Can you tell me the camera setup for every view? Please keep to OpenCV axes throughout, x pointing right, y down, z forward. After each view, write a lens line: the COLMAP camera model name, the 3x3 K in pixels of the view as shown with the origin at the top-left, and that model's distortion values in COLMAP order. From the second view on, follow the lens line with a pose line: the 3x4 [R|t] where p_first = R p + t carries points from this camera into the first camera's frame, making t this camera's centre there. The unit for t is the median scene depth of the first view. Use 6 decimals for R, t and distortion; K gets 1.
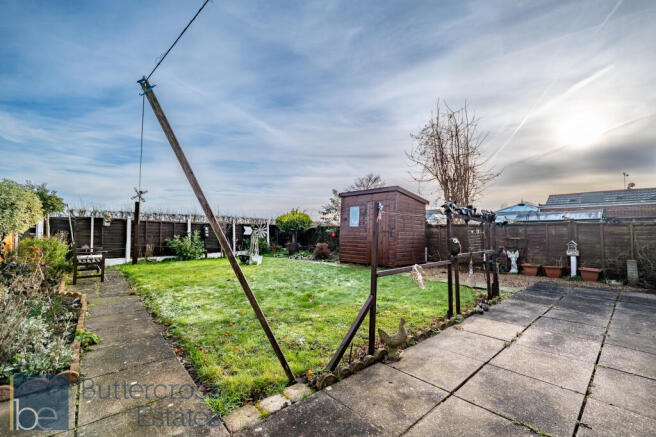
lens RADIAL K [[276.4, 0, 337.4], [0, 276.4, 217.0], [0, 0, 1]] dist [-0.018807, 0.000131]
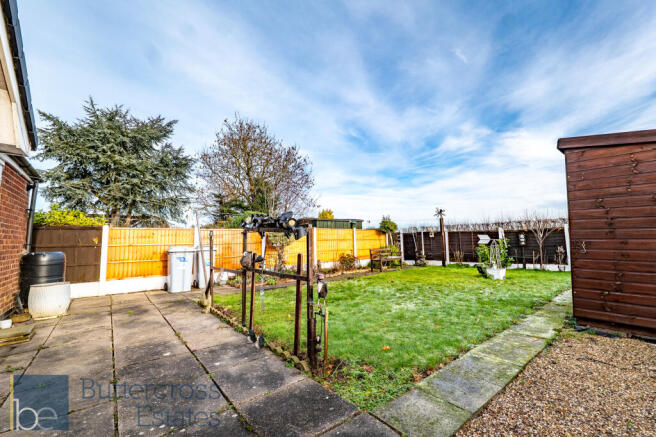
lens RADIAL K [[276.4, 0, 337.4], [0, 276.4, 217.0], [0, 0, 1]] dist [-0.018807, 0.000131]
pose [[-0.033161, -0.088053, -0.995564, 0.595550], [0.068423, 0.993574, -0.090156, 0.025769], [0.997105, -0.071109, -0.026923, 0.563209]]
